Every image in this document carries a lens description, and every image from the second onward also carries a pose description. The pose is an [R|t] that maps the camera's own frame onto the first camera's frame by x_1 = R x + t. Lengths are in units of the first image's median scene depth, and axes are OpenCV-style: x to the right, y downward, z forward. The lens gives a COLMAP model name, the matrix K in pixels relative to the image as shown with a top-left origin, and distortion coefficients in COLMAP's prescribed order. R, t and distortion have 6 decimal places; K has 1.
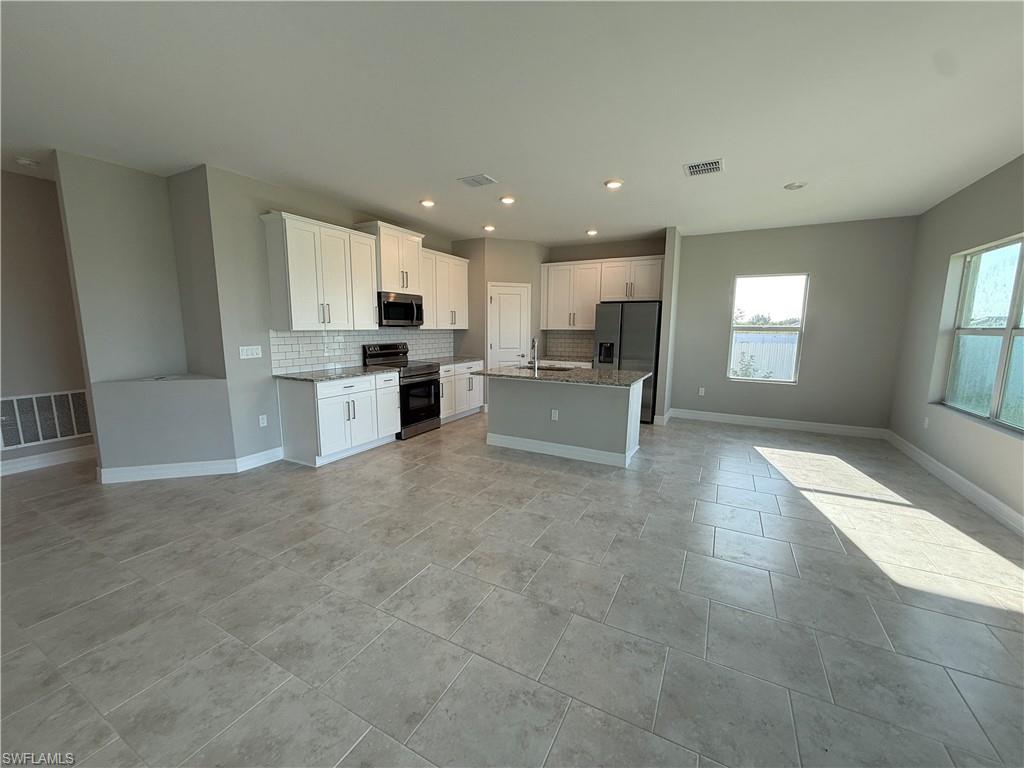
lens RADIAL K [[407.6, 0, 508.8], [0, 407.6, 384.7], [0, 0, 1]] dist [0.003743, -0.000944]
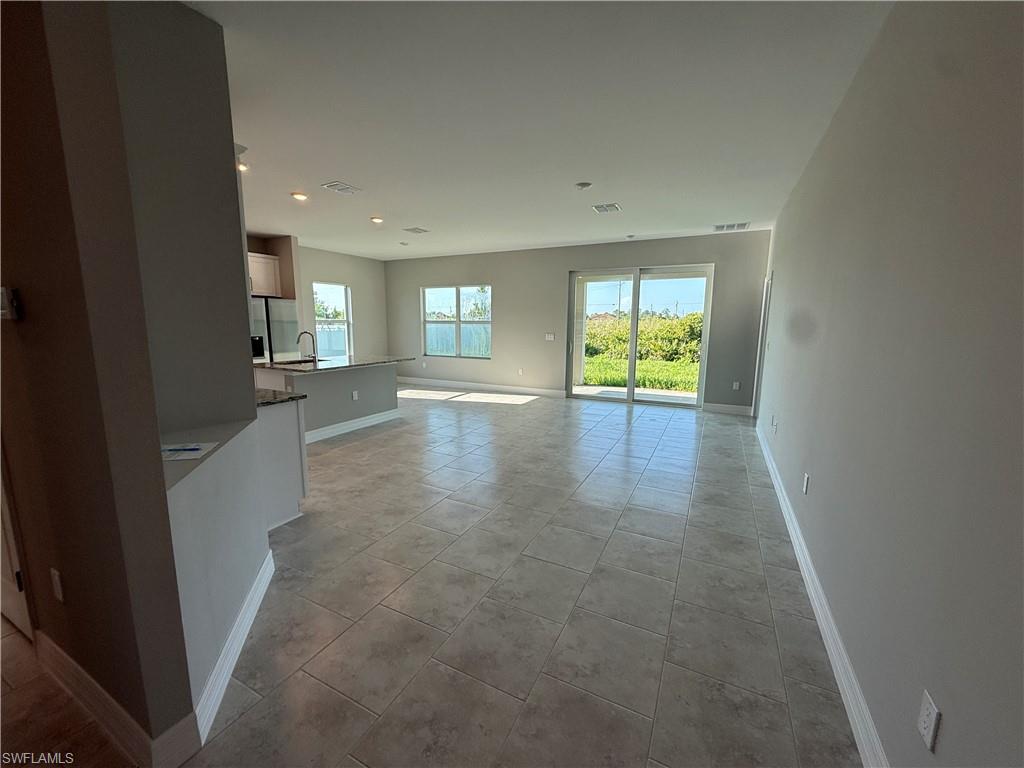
lens RADIAL K [[407.6, 0, 507.7], [0, 407.6, 386.8], [0, 0, 1]] dist [0.003743, -0.000944]
pose [[-0.012504, -0.166670, 0.985933, -1.104488], [0.137771, 0.976319, 0.166792, -0.091907], [-0.990385, 0.137919, 0.010754, 0.556623]]
